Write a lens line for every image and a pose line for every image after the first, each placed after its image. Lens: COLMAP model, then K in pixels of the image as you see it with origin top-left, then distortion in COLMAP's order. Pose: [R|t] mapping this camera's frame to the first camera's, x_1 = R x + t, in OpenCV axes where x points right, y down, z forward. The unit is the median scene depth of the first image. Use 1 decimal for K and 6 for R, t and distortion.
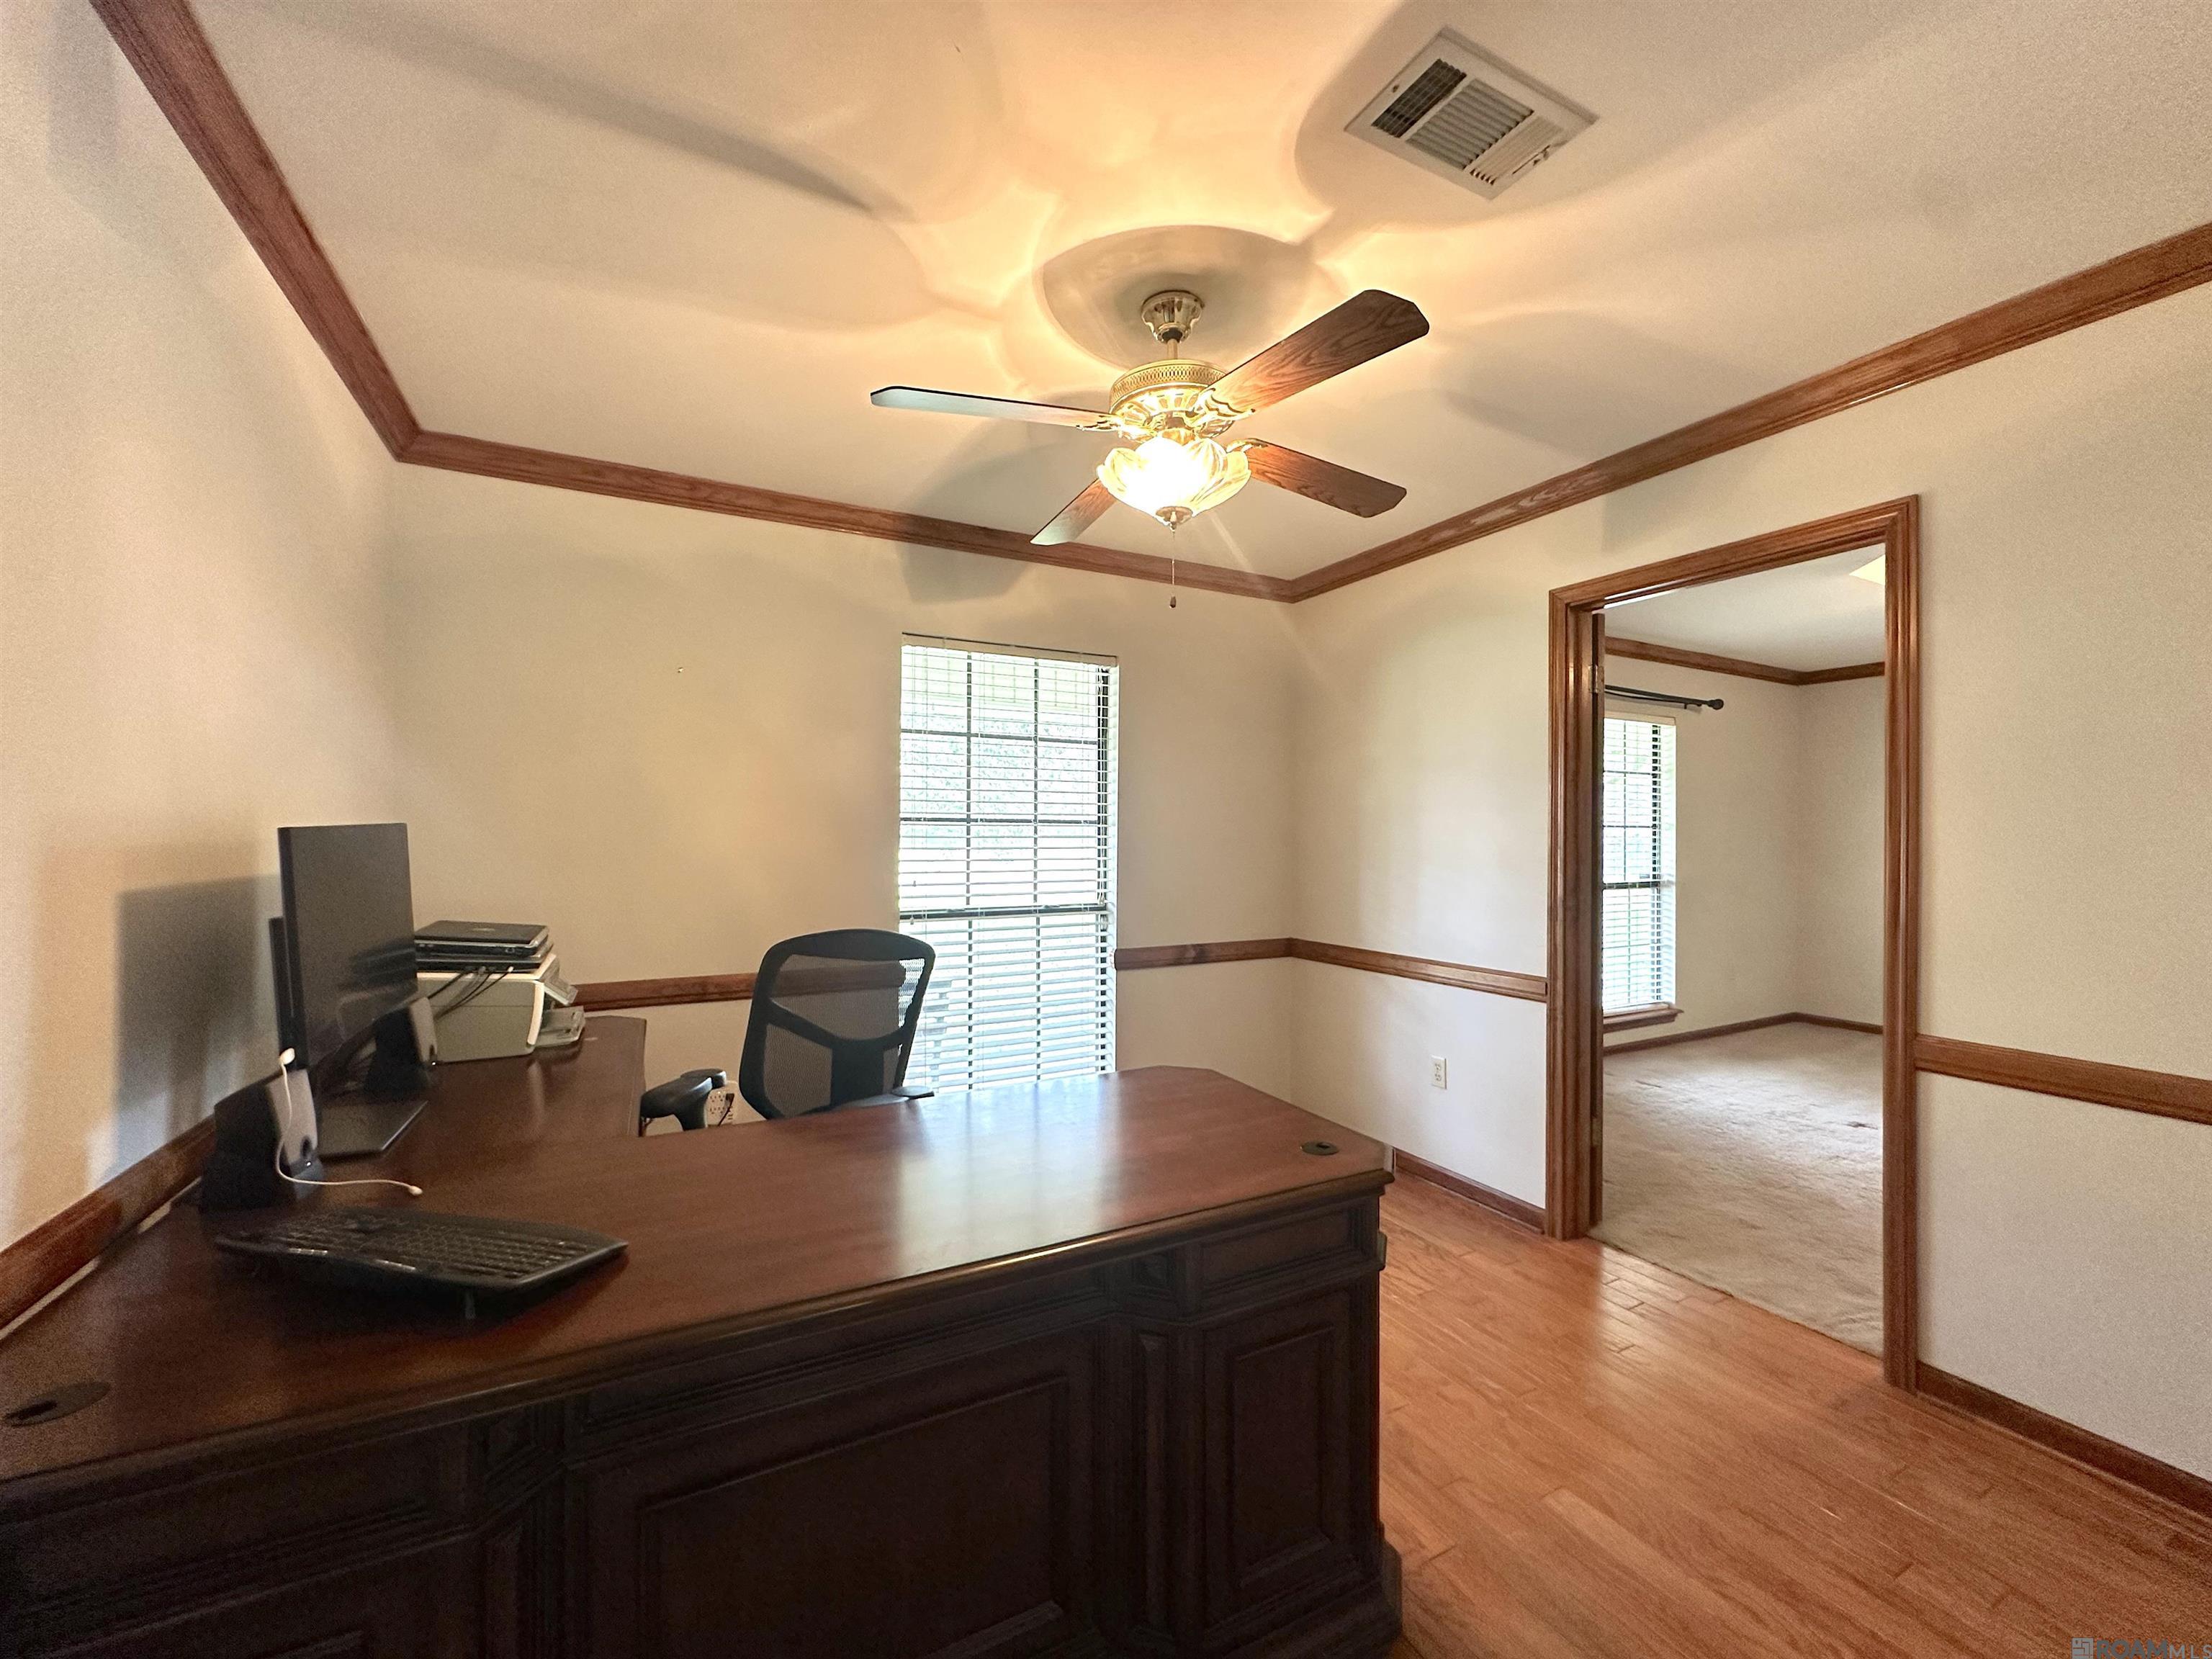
lens RADIAL K [[882.8, 0, 1106.0], [0, 882.8, 829.5], [0, 0, 1]] dist [-0.001528, 0.000127]
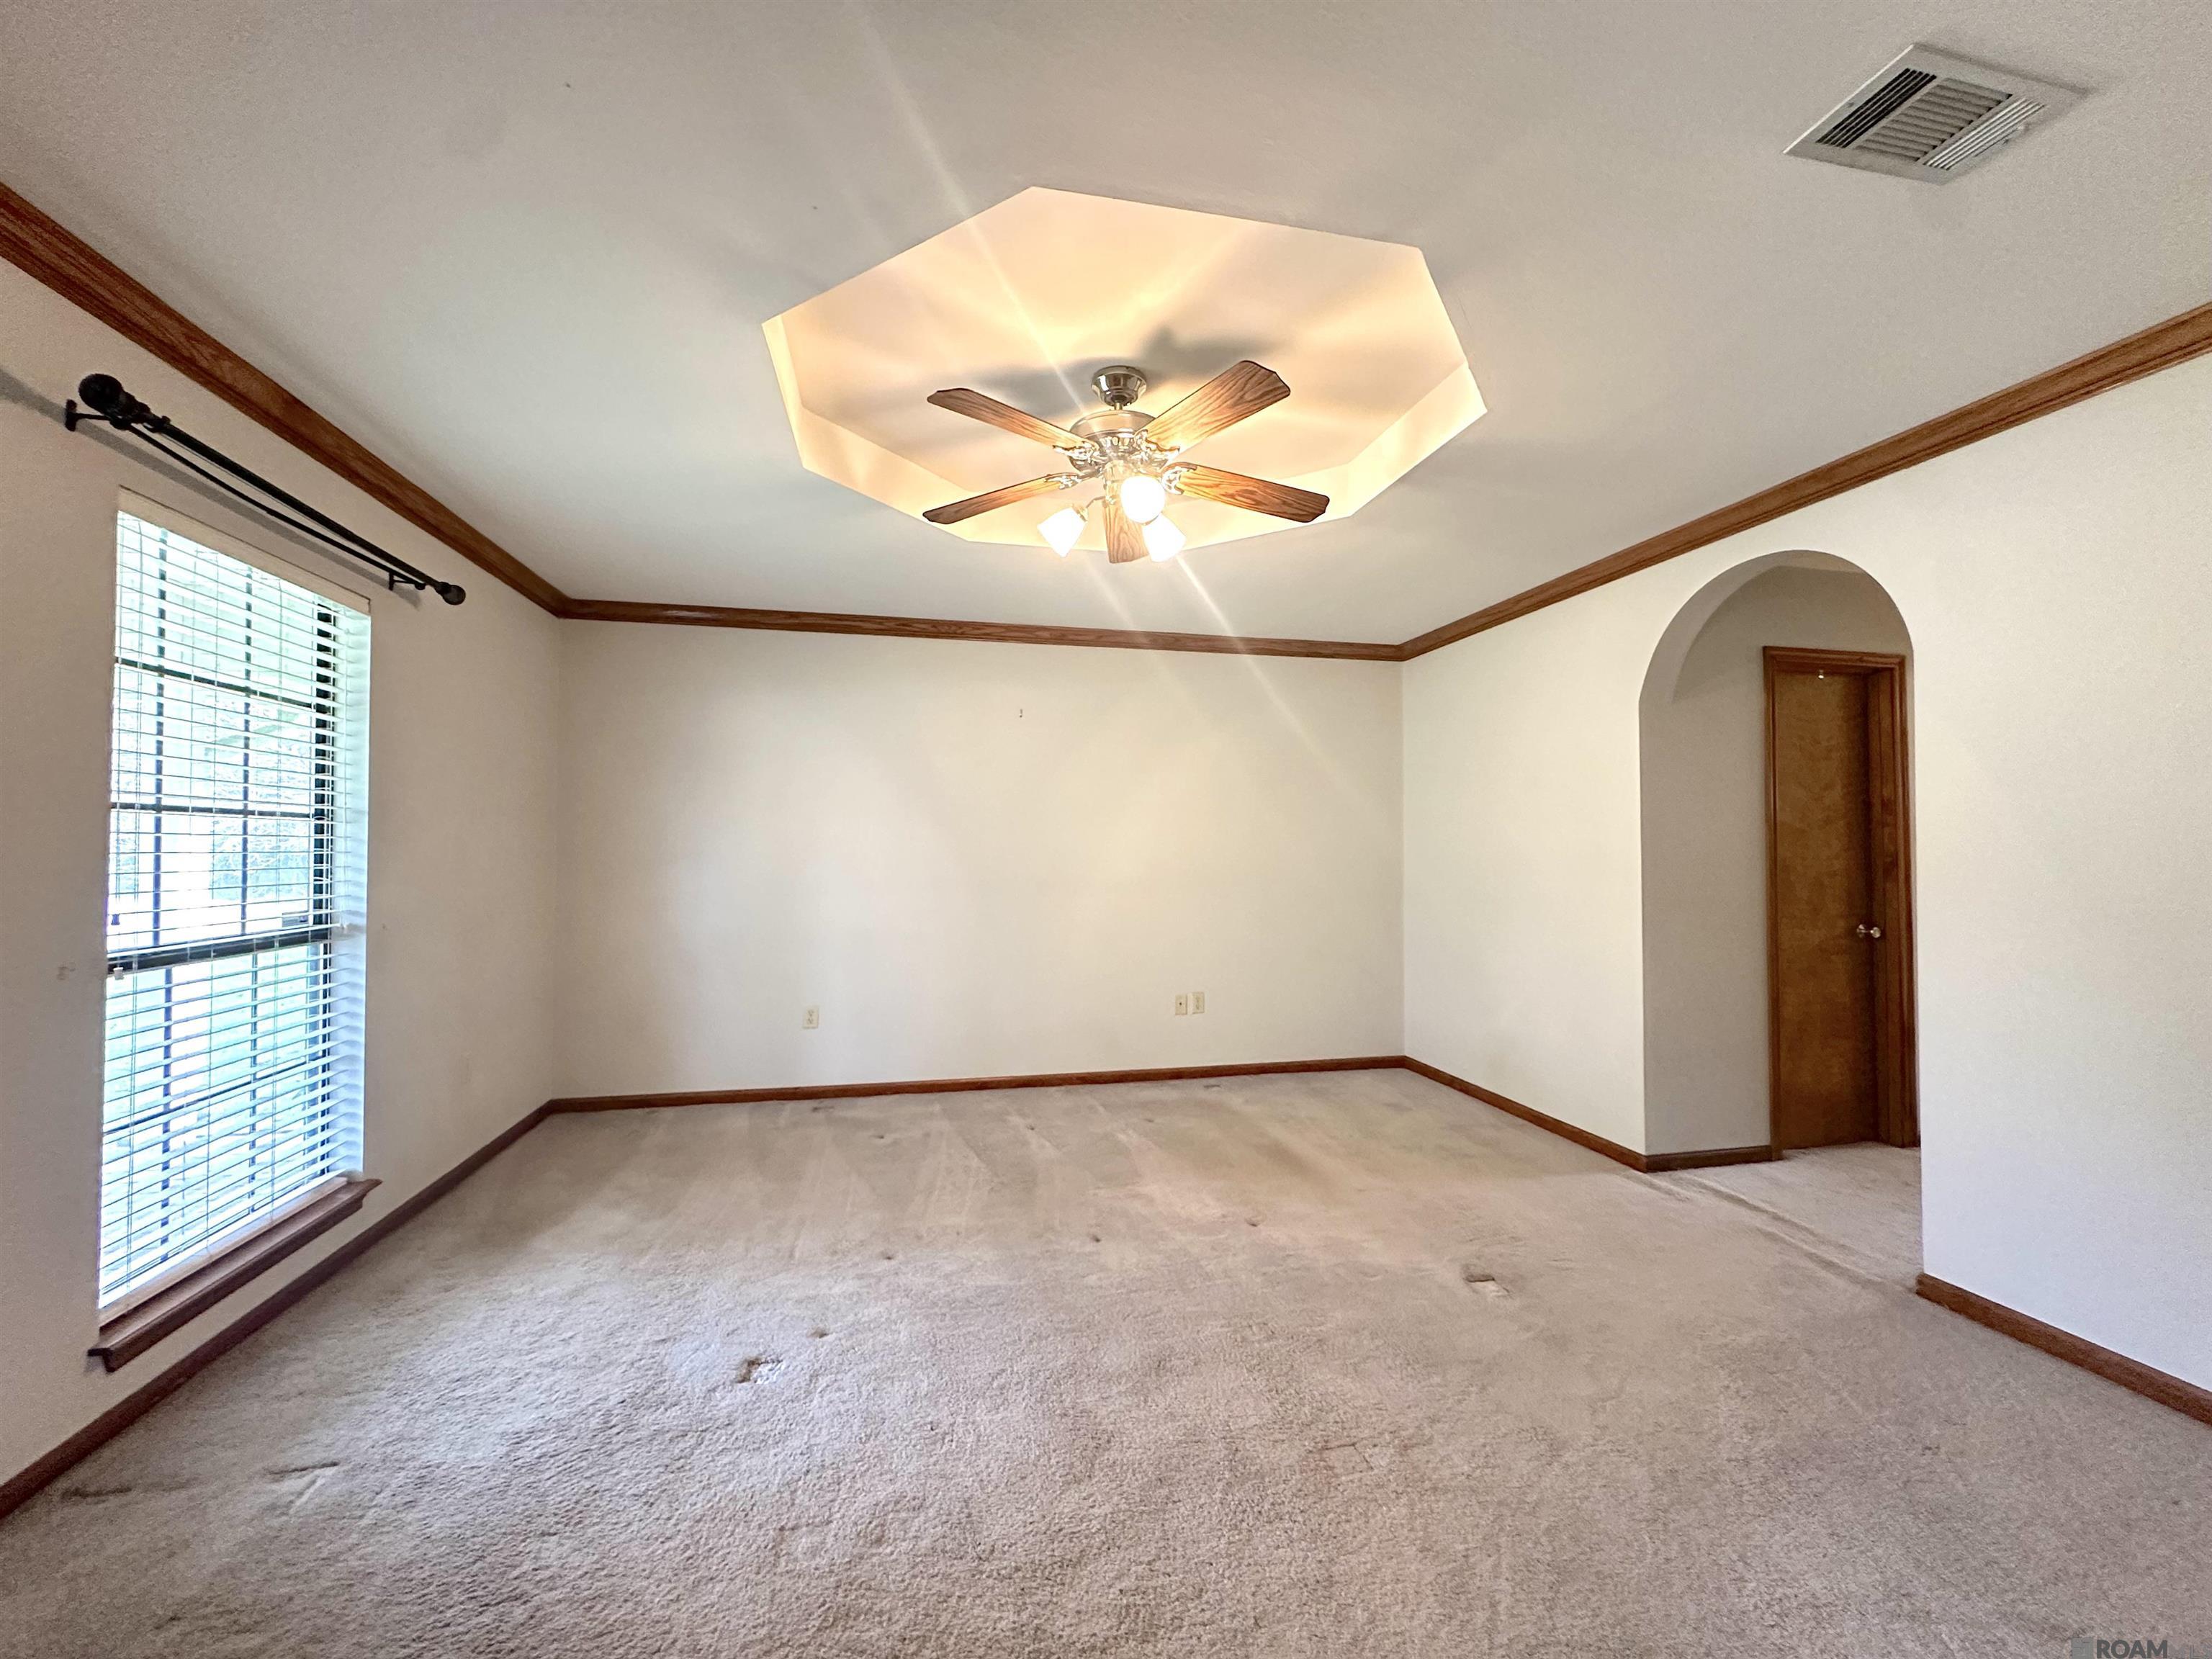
lens RADIAL K [[880.7, 0, 1103.4], [0, 880.7, 829.8], [0, 0, 1]] dist [-0.003003, 0.000569]
pose [[0.268602, 0.009085, 0.963208, 0.276623], [-0.007709, 0.999944, -0.007282, 0.005052], [-0.963220, -0.005469, 0.268657, 0.462426]]
